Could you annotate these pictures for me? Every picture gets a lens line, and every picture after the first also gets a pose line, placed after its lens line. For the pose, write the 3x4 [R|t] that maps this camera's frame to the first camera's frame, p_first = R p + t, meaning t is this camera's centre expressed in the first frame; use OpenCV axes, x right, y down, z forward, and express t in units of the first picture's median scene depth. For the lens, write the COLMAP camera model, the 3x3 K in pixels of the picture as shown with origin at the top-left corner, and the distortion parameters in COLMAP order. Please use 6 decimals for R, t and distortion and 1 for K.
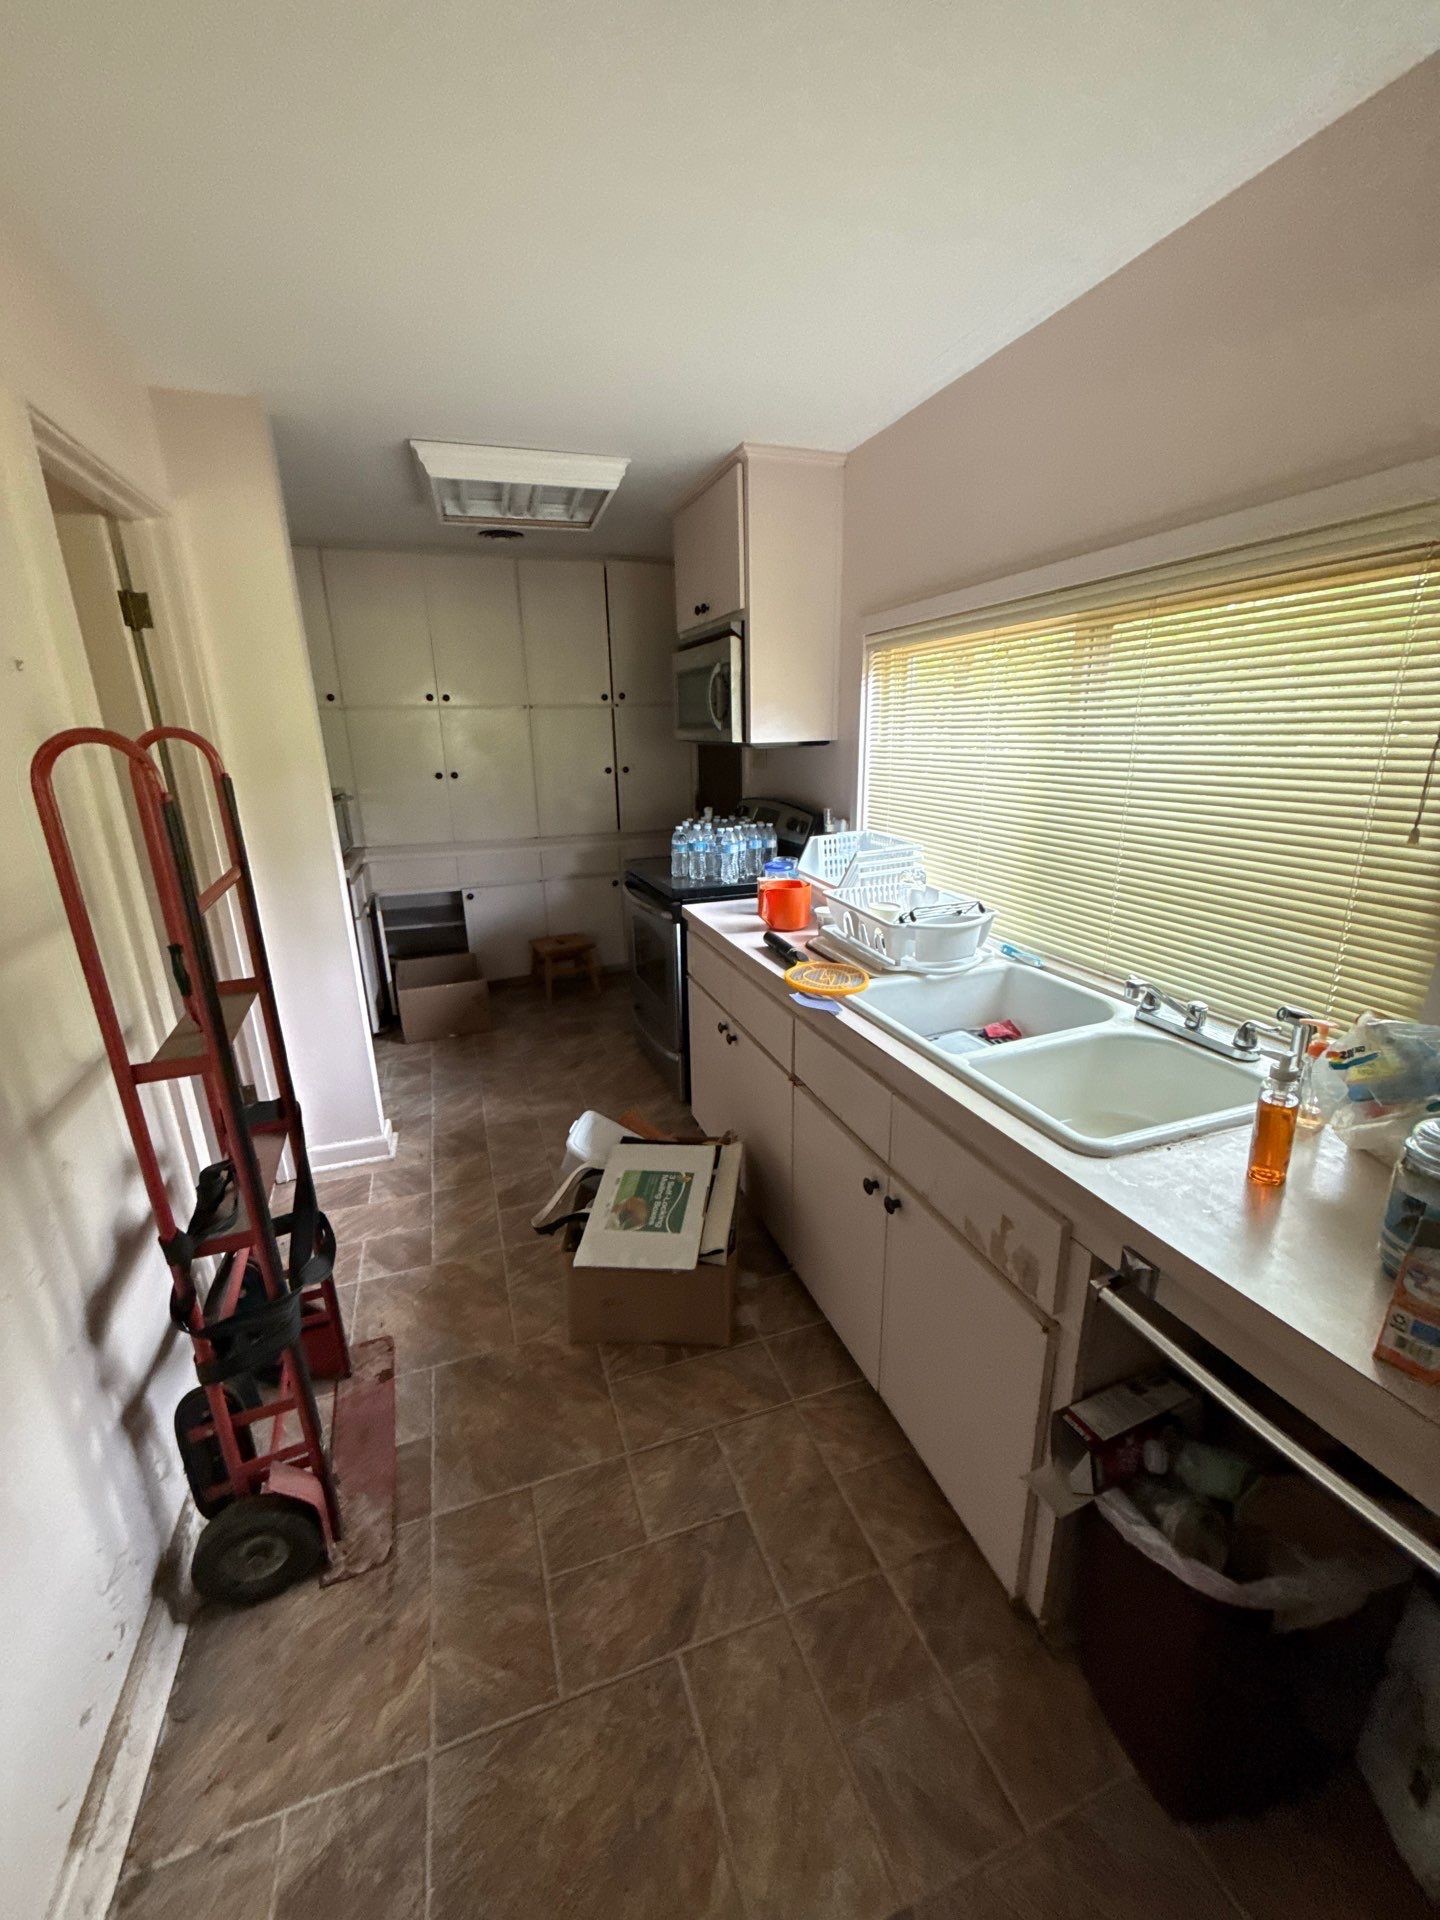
lens RADIAL K [[765.1, 0, 703.1], [0, 765.1, 965.8], [0, 0, 1]] dist [0.000232, 0.000472]
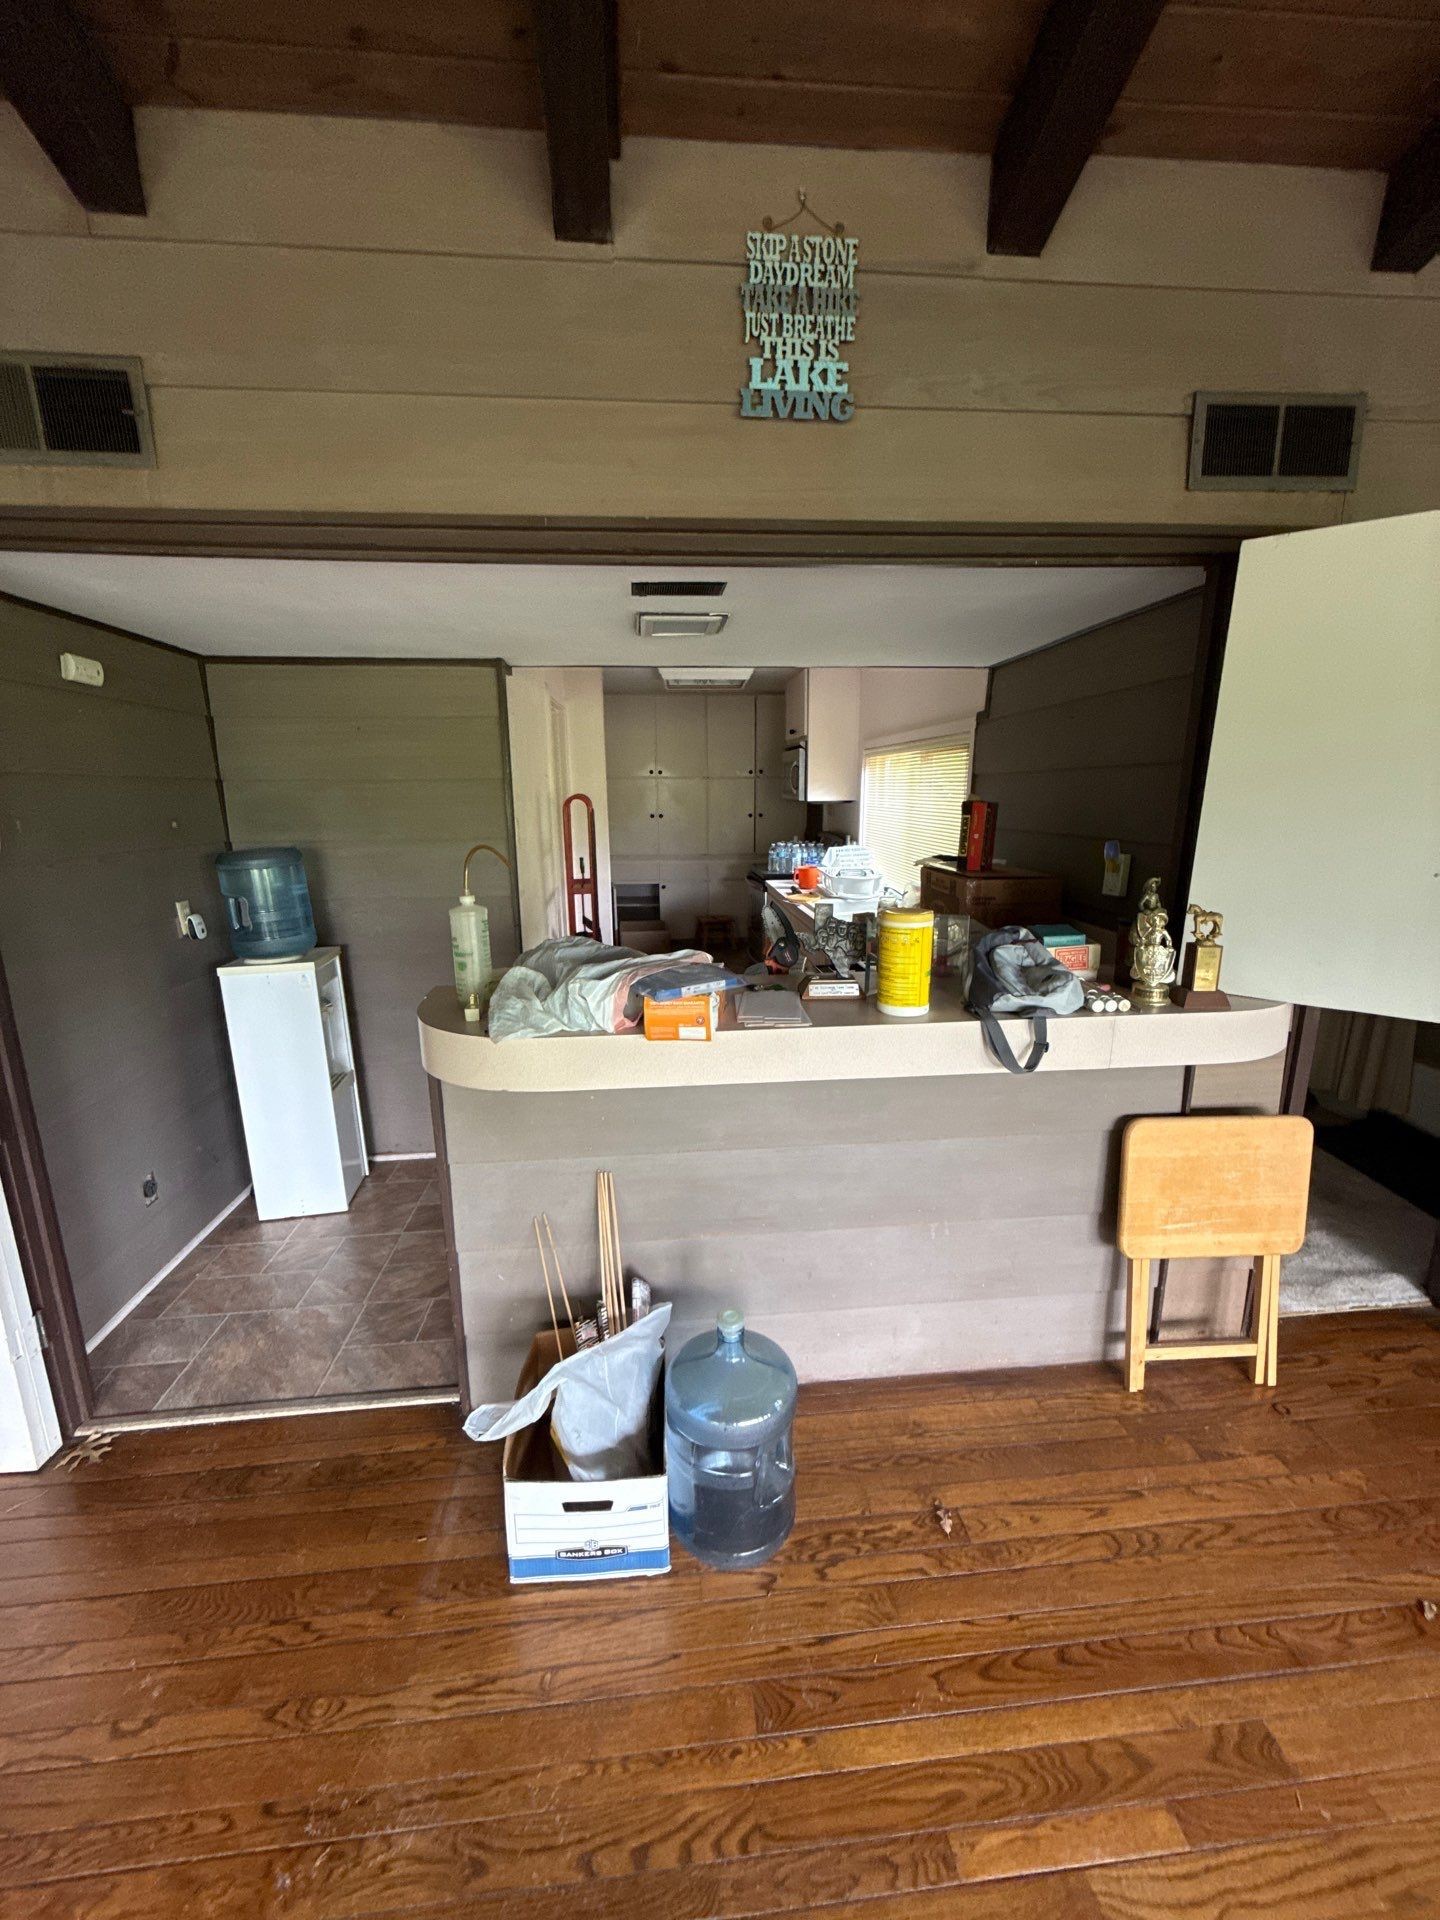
lens RADIAL K [[765.1, 0, 723.4], [0, 765.1, 956.8], [0, 0, 1]] dist [0.000232, 0.000472]
pose [[0.975620, 0.057124, -0.211900, 0.268082], [-0.073544, 0.994802, -0.070426, 0.239080], [0.206776, 0.084293, 0.974750, -0.850338]]
